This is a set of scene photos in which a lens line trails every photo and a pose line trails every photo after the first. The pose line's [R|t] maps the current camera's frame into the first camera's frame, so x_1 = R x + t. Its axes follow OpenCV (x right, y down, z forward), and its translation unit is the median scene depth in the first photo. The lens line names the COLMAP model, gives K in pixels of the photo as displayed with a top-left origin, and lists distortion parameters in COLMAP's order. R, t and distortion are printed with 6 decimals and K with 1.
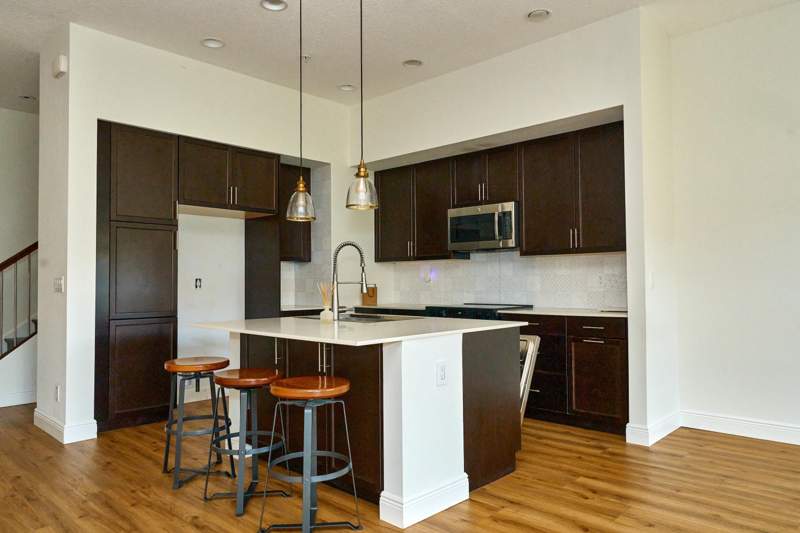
lens RADIAL K [[559.7, 0, 400.0], [0, 559.7, 266.5], [0, 0, 1]] dist [0.008700, 0.004344]
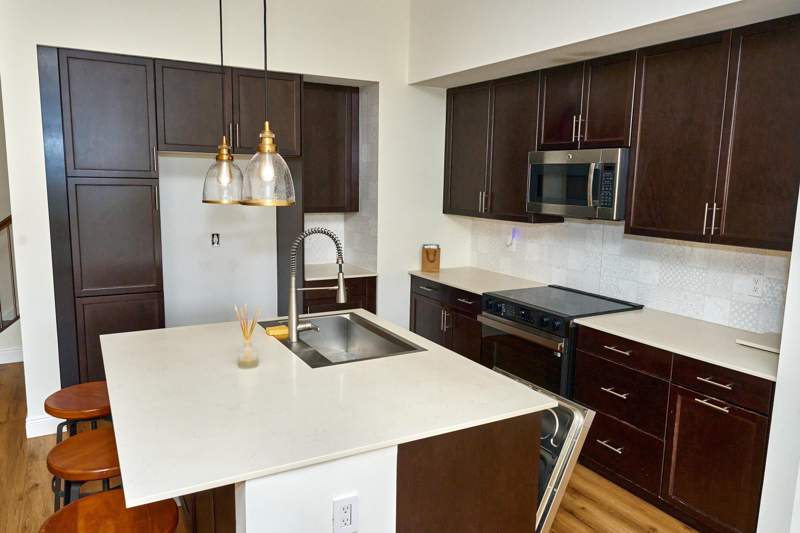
lens RADIAL K [[590.1, 0, 400.0], [0, 590.1, 266.5], [0, 0, 1]] dist [-0.004728, -0.001261]
pose [[0.955581, 0.068844, -0.286575, 0.160415], [-0.015962, 0.982998, 0.182922, -0.099536], [0.294296, -0.170223, 0.940433, 0.271632]]
